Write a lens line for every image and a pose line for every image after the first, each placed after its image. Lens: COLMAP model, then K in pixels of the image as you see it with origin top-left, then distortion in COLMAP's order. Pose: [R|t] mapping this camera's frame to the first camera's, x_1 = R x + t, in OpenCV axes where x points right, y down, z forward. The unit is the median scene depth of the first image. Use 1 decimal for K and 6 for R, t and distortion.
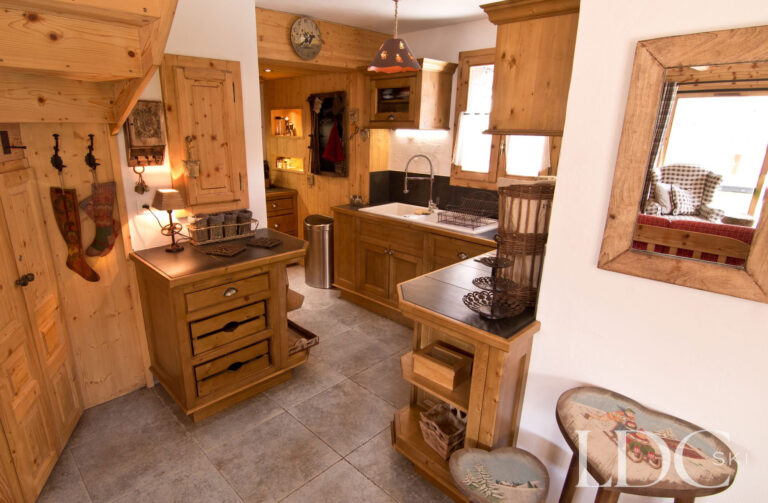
lens RADIAL K [[416.4, 0, 382.6], [0, 416.4, 252.5], [0, 0, 1]] dist [-0.001602, -0.000053]
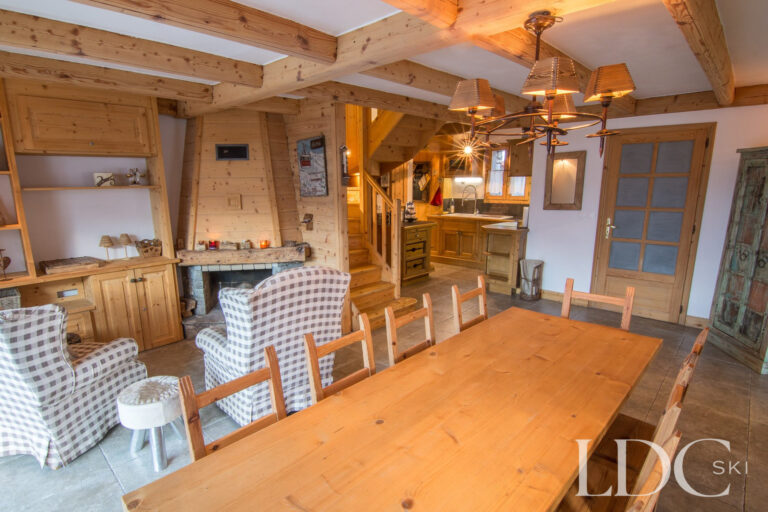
lens RADIAL K [[384.1, 0, 378.1], [0, 384.1, 260.3], [0, 0, 1]] dist [-0.000083, 0.000352]
pose [[0.999683, -0.023941, -0.007812, -0.384766], [0.023149, 0.995742, -0.089233, 0.306852], [0.009915, 0.089024, 0.995980, -0.976144]]
